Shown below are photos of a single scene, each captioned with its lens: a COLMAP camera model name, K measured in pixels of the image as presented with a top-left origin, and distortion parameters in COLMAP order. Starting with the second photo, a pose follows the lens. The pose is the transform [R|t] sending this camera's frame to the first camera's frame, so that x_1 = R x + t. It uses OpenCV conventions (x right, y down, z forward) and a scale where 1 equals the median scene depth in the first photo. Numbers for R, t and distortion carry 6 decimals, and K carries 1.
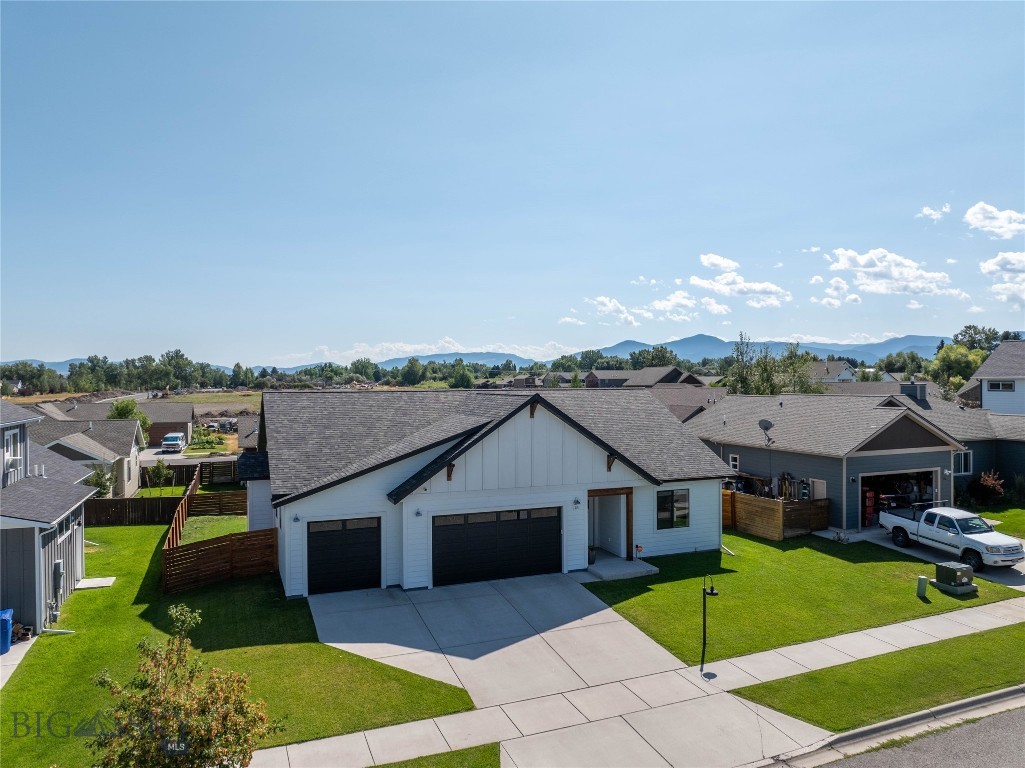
lens RADIAL K [[719.8, 0, 512.5], [0, 719.8, 384.0], [0, 0, 1]] dist [-0.049509, 0.020946]
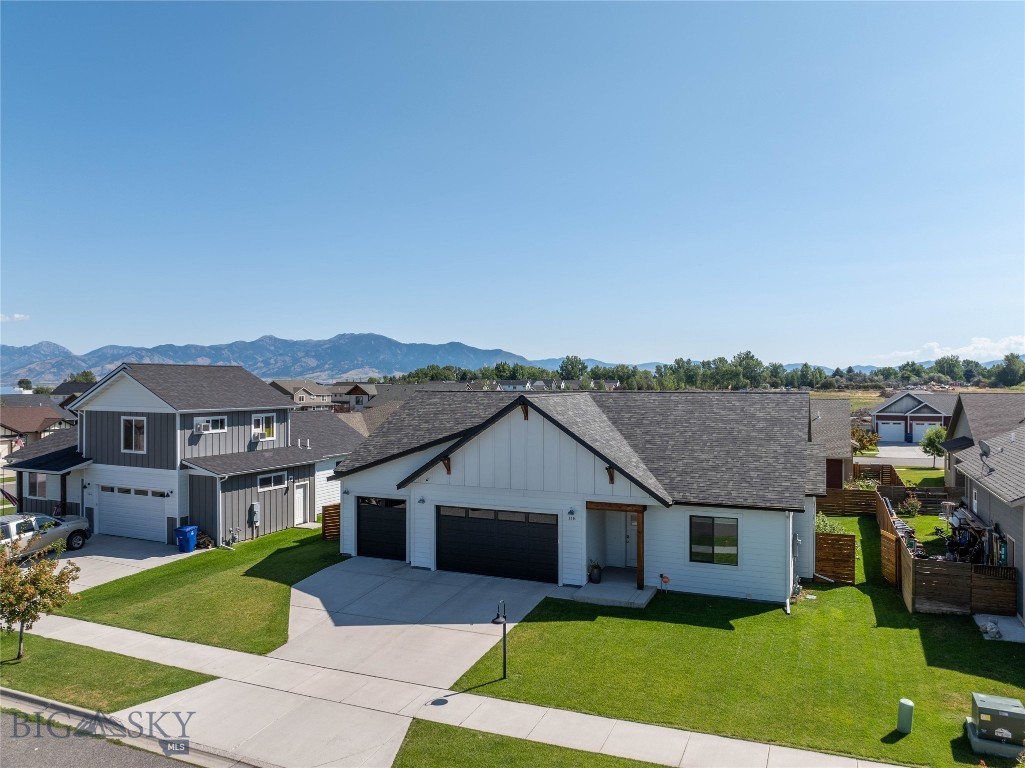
lens RADIAL K [[719.8, 0, 512.5], [0, 719.8, 384.0], [0, 0, 1]] dist [-0.049509, 0.020946]
pose [[0.705171, 0.005587, -0.709015, 0.692878], [-0.005614, 0.999982, 0.002296, -0.003744], [0.709015, 0.002361, 0.705189, 0.287843]]
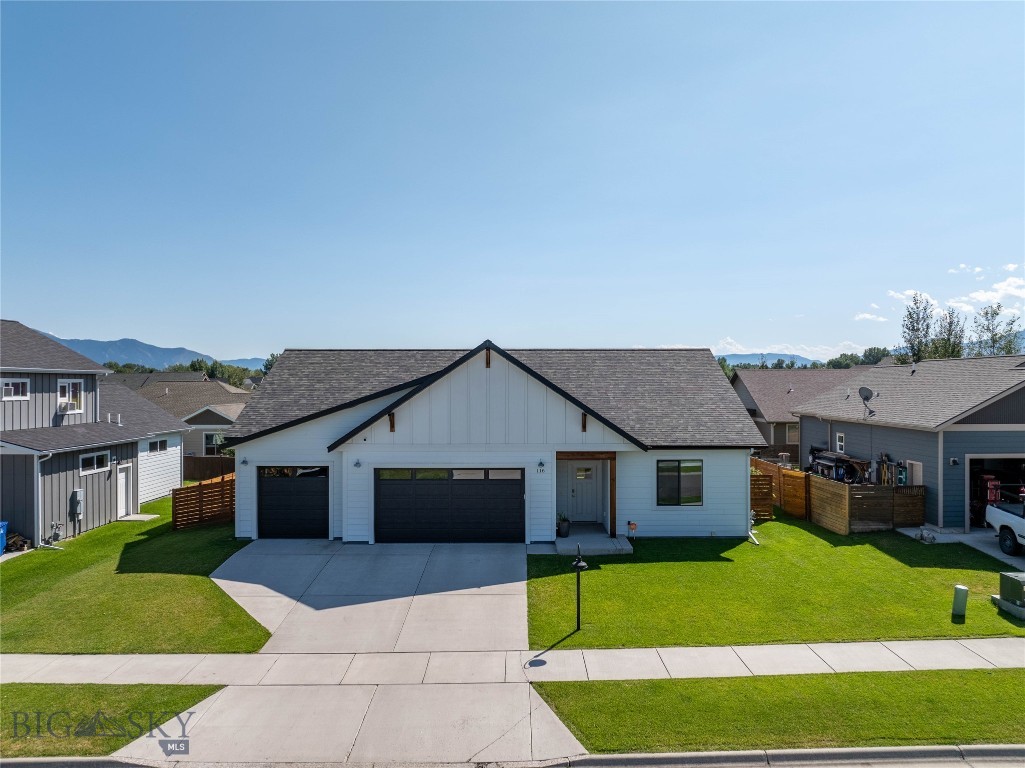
lens RADIAL K [[719.8, 0, 512.5], [0, 719.8, 384.0], [0, 0, 1]] dist [-0.049509, 0.020946]
pose [[0.930079, 0.004308, -0.367335, 0.378852], [-0.005404, 0.999983, -0.001956, 0.067888], [0.367320, 0.003805, 0.930087, 0.167525]]
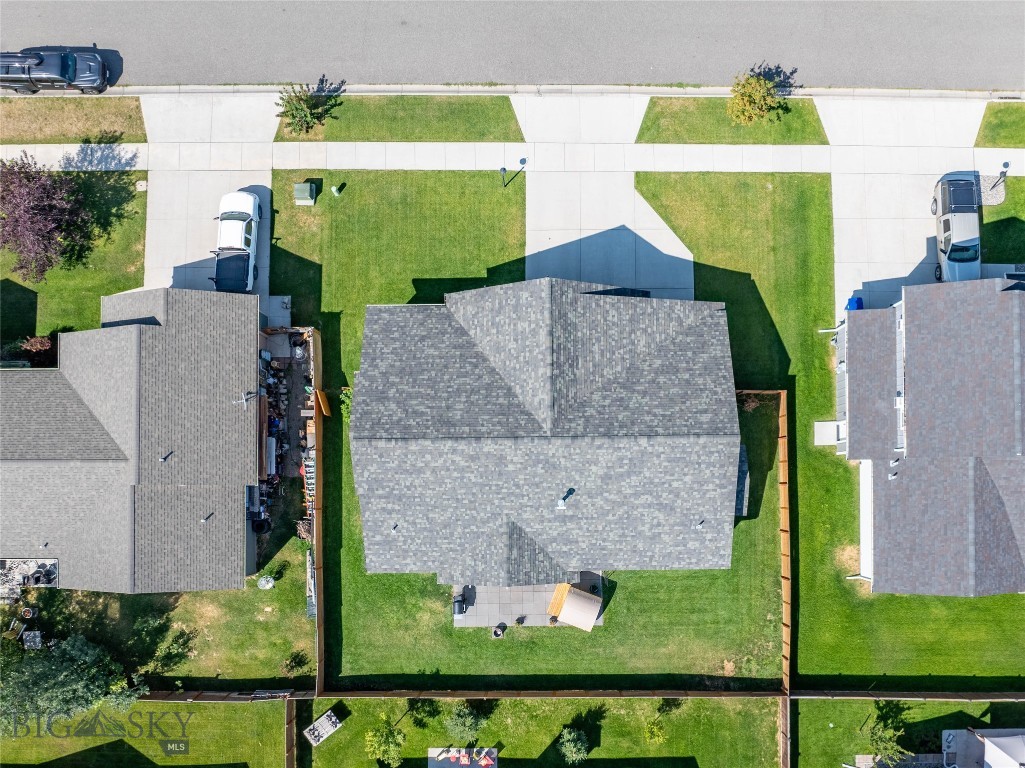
lens RADIAL K [[719.8, 0, 512.5], [0, 719.8, 384.0], [0, 0, 1]] dist [-0.049509, 0.020946]
pose [[-0.935308, -0.353100, -0.022778, 0.085672], [-0.004863, -0.051541, 0.998659, -1.195445], [-0.353801, 0.934165, 0.046489, 1.058247]]
